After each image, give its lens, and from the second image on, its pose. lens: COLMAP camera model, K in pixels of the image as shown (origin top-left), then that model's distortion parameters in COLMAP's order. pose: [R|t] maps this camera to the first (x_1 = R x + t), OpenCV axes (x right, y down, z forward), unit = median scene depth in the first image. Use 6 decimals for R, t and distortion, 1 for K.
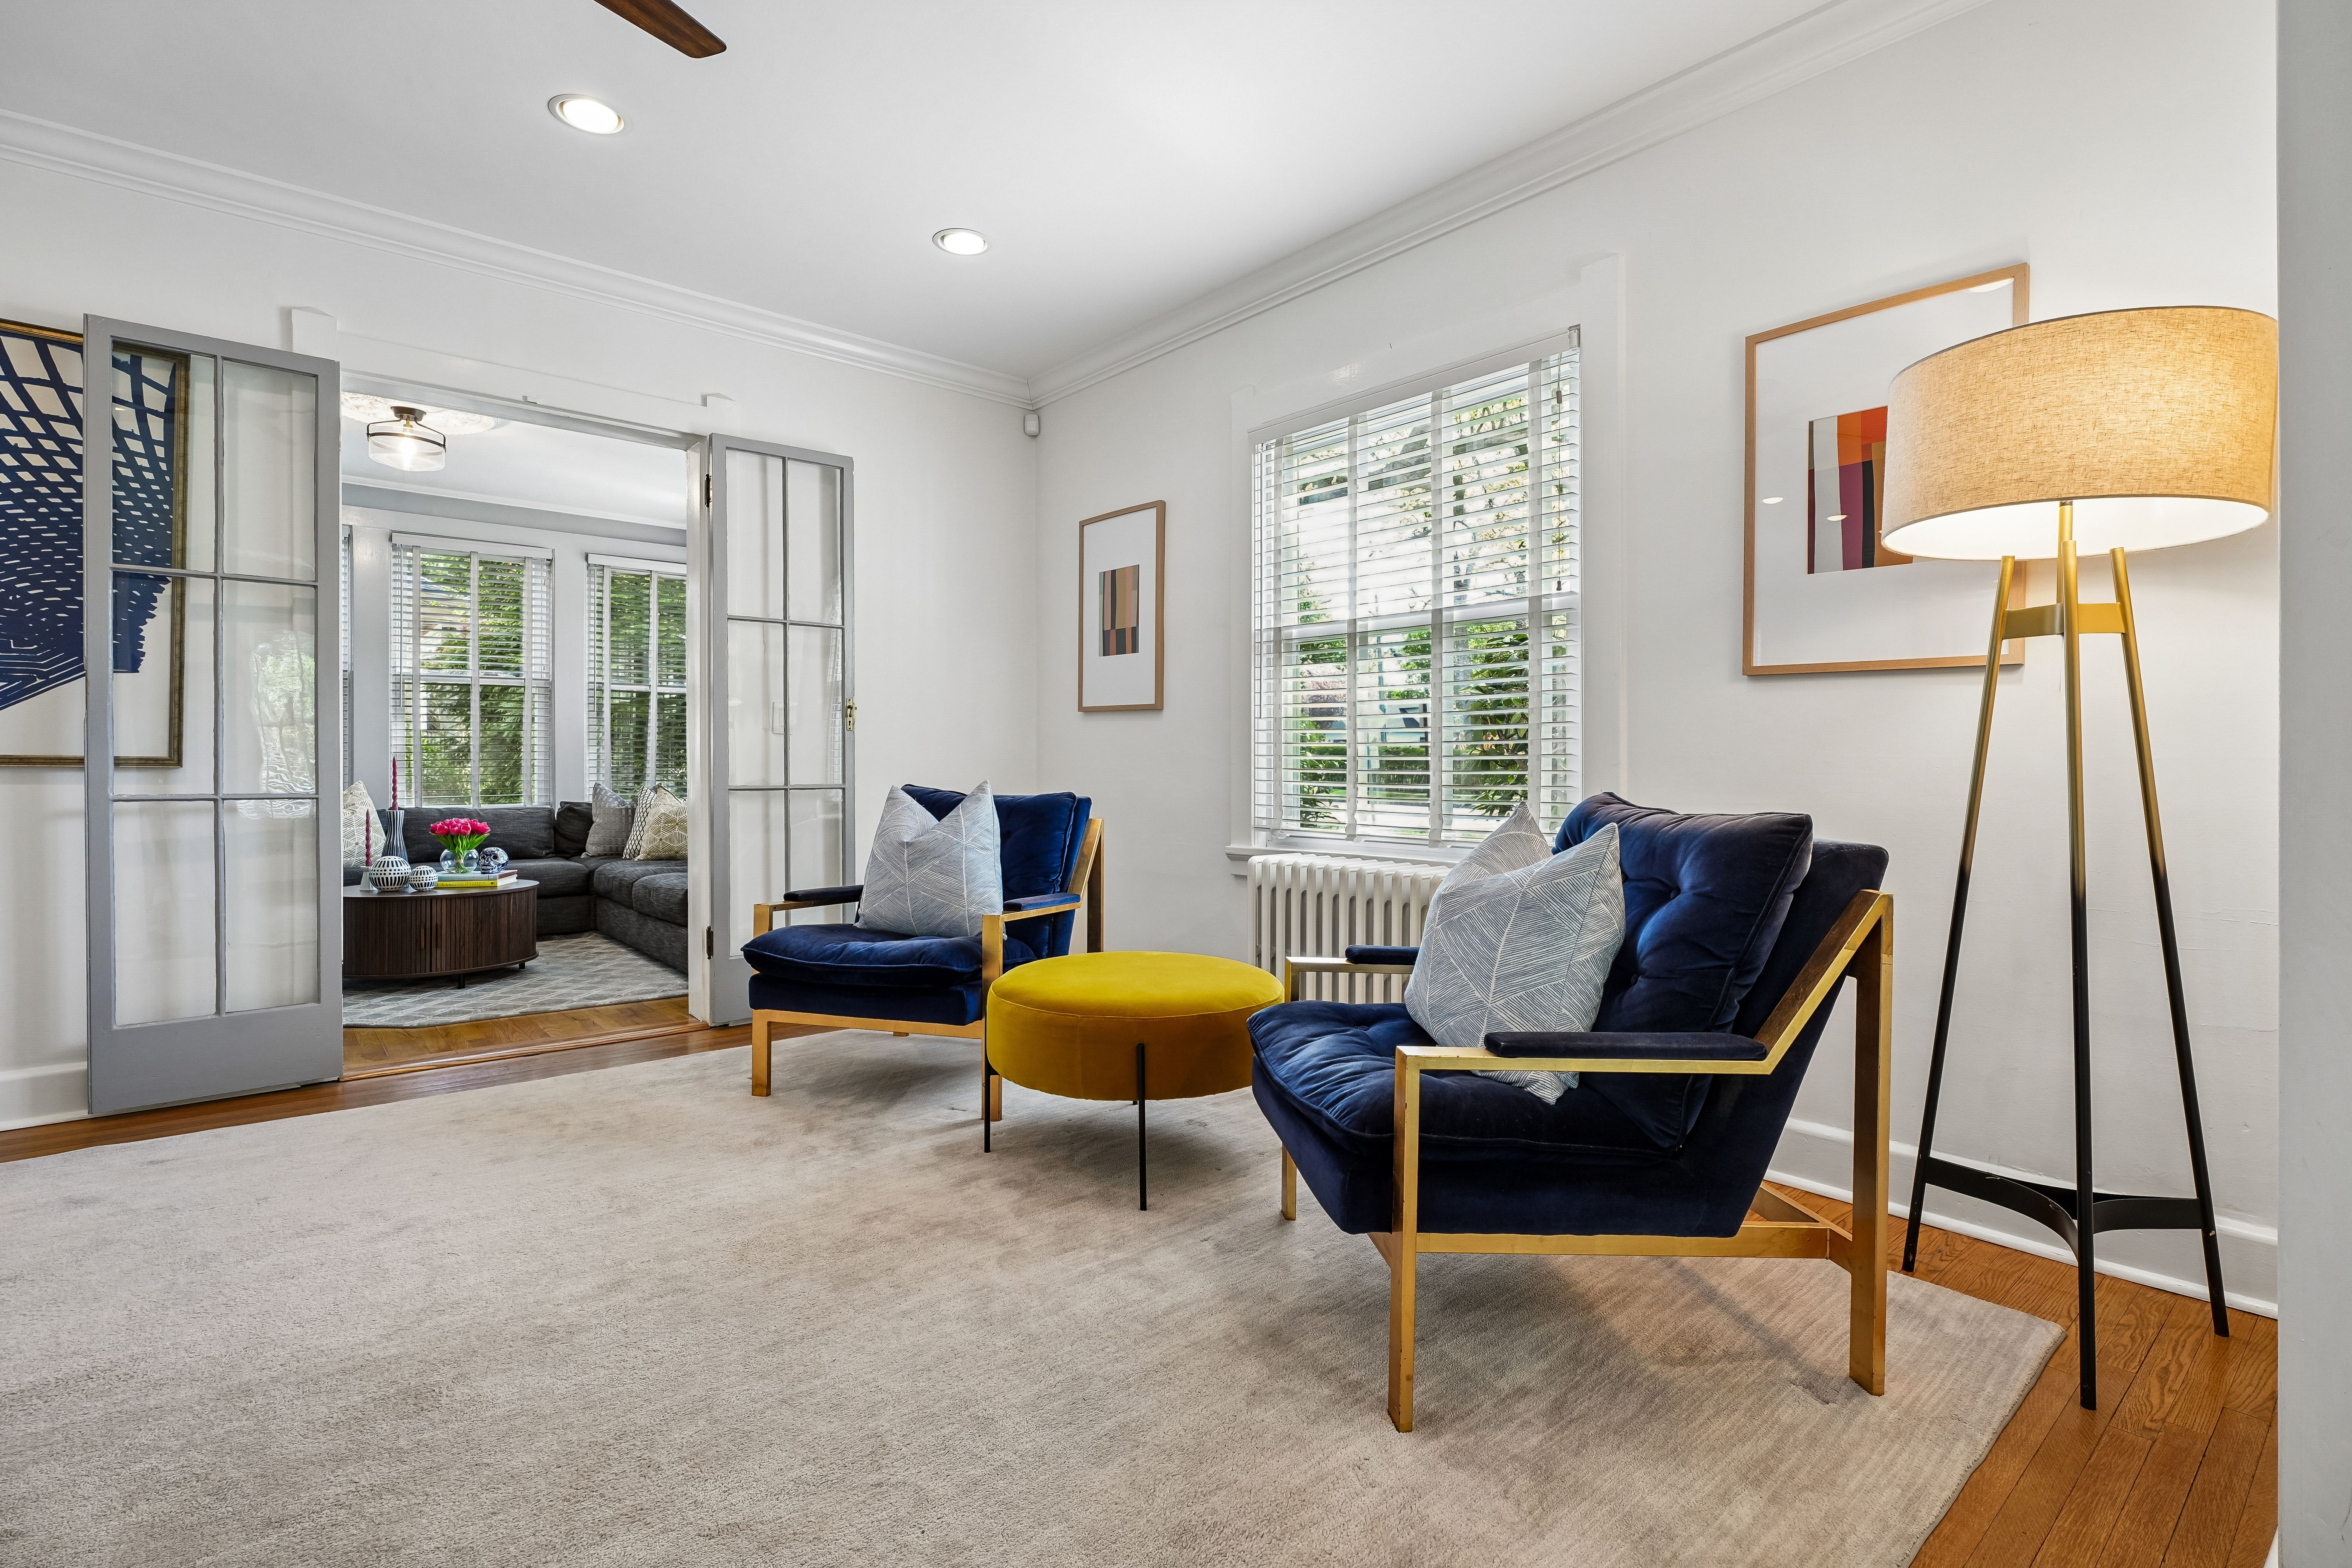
lens RADIAL K [[1105.6, 0, 1181.7], [0, 1105.6, 767.3], [0, 0, 1]] dist [0.002399, 0.000256]
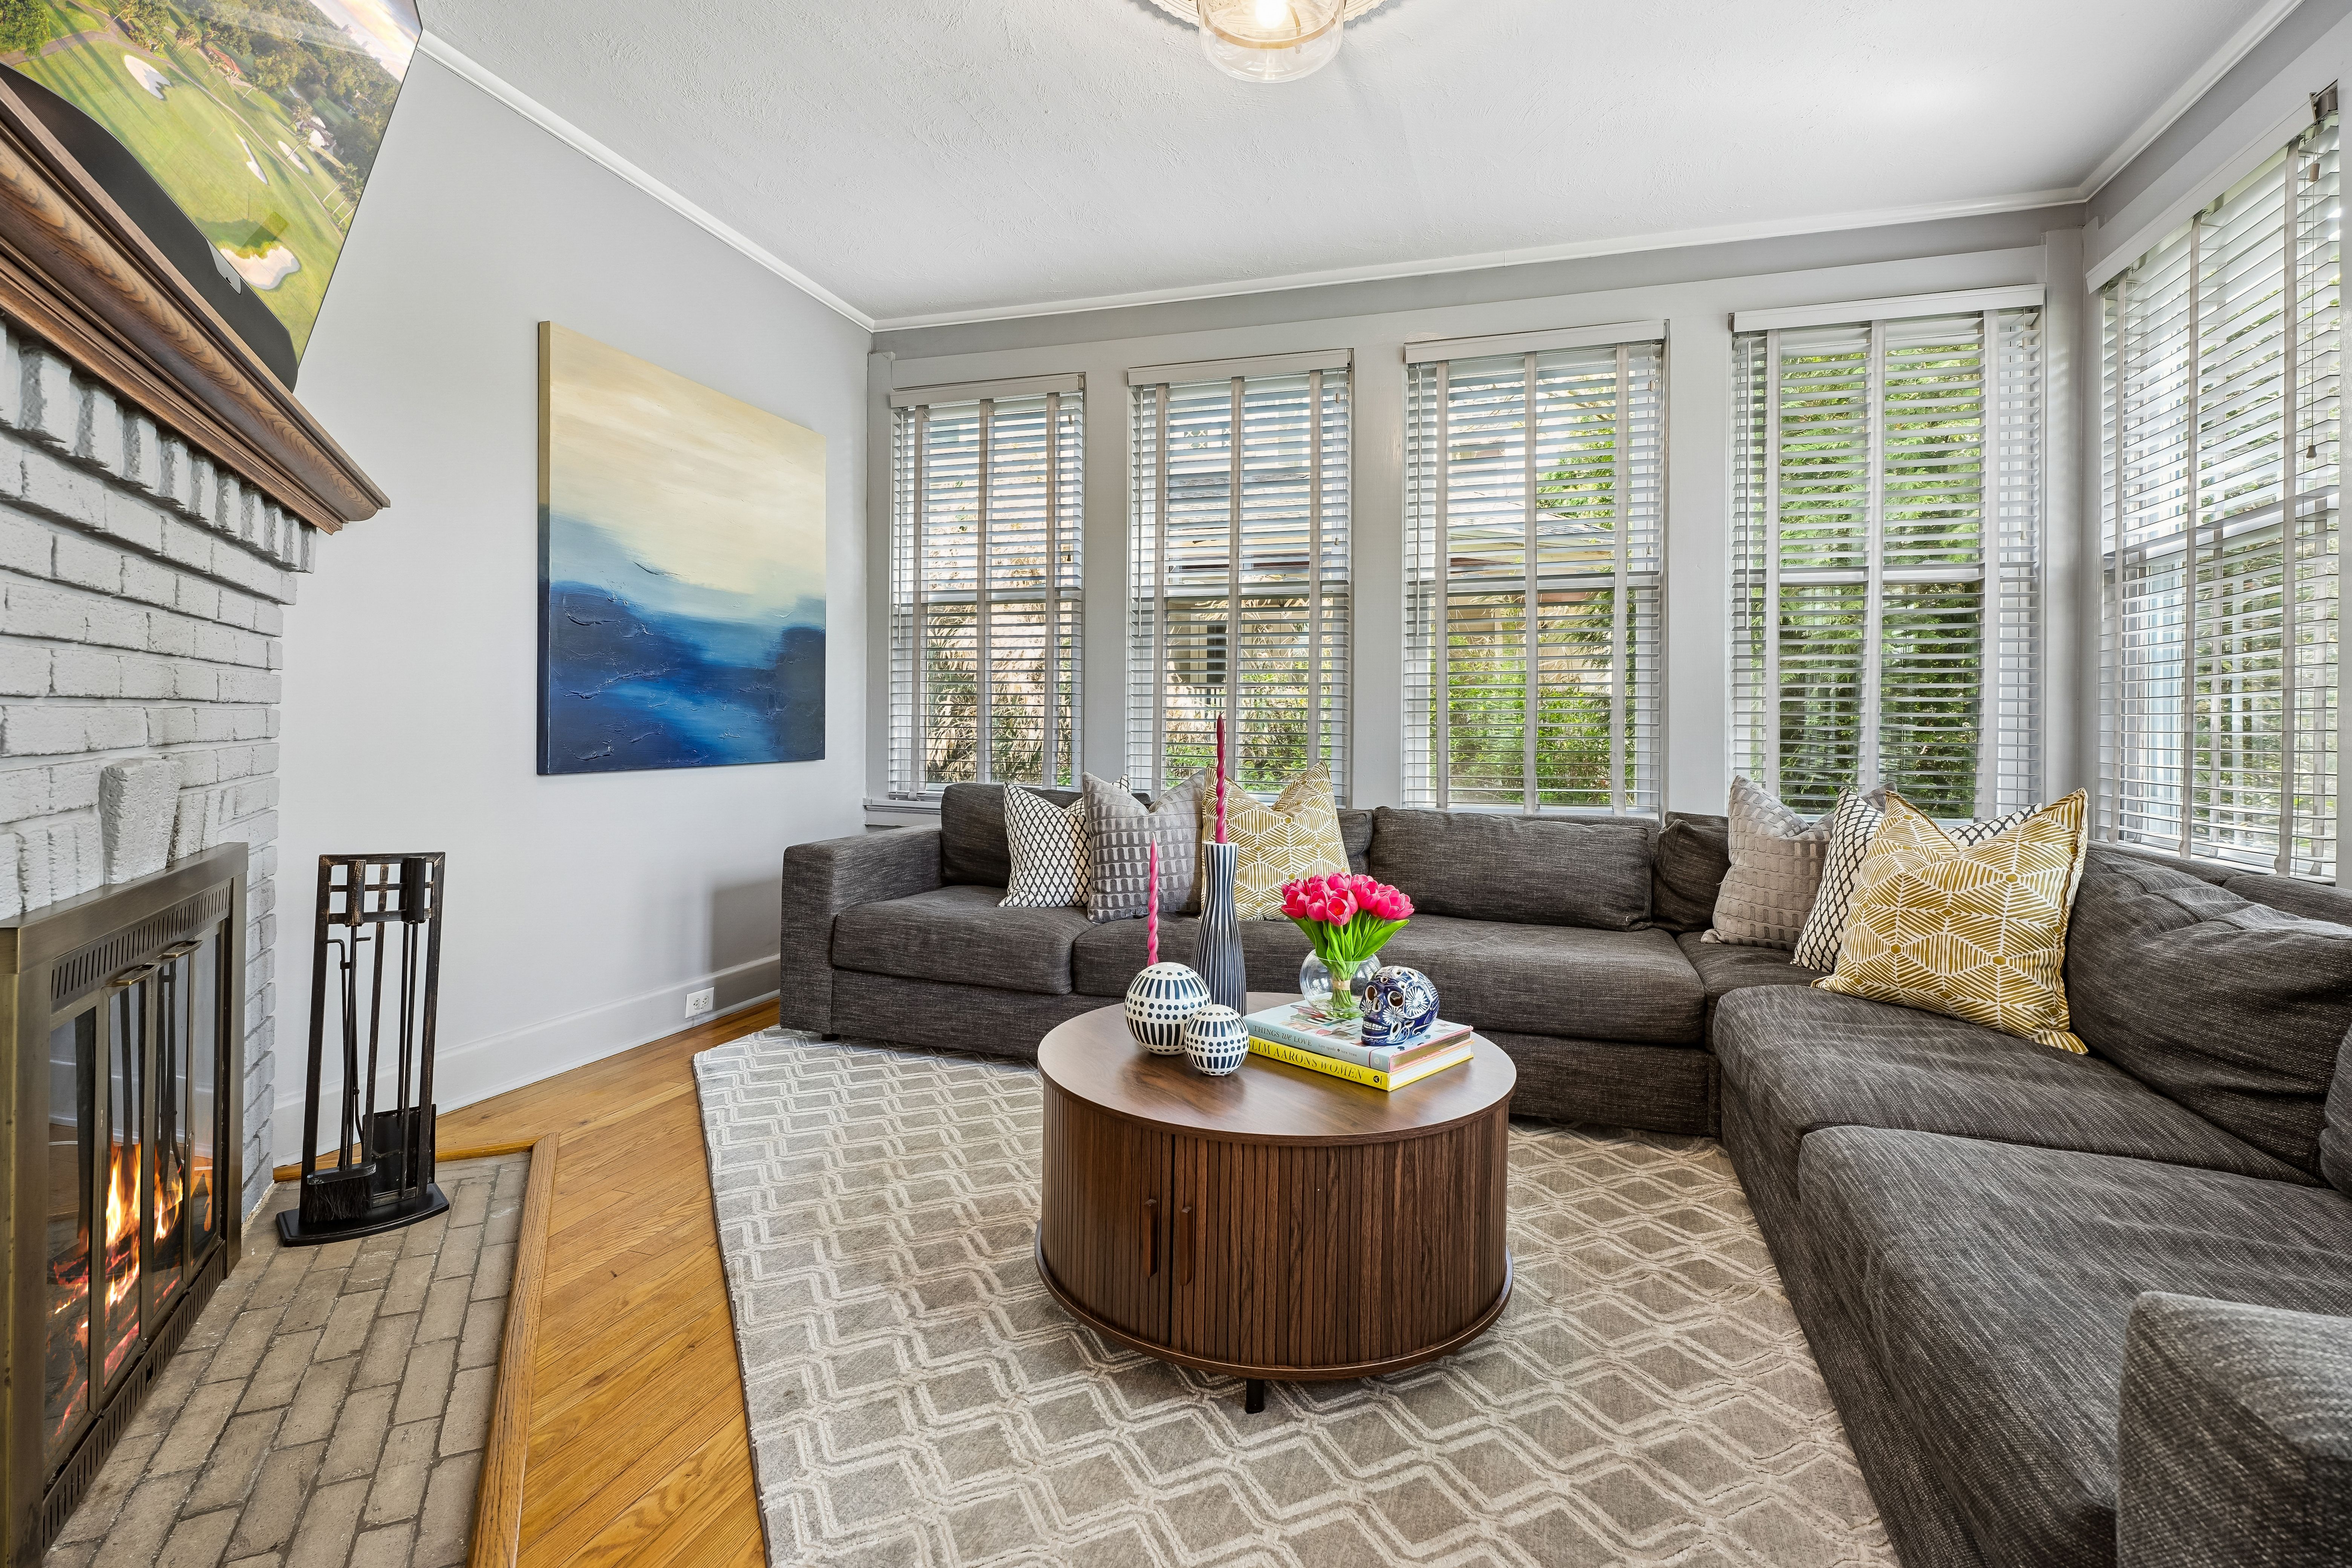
lens RADIAL K [[1086.1, 0, 1175.1], [0, 1086.1, 727.3], [0, 0, 1]] dist [-0.009454, 0.000454]
pose [[0.527651, -0.002547, -0.849458, -0.280981], [-0.006620, 0.999953, -0.007110, -0.000997], [0.849436, 0.009375, 0.527609, 0.583768]]
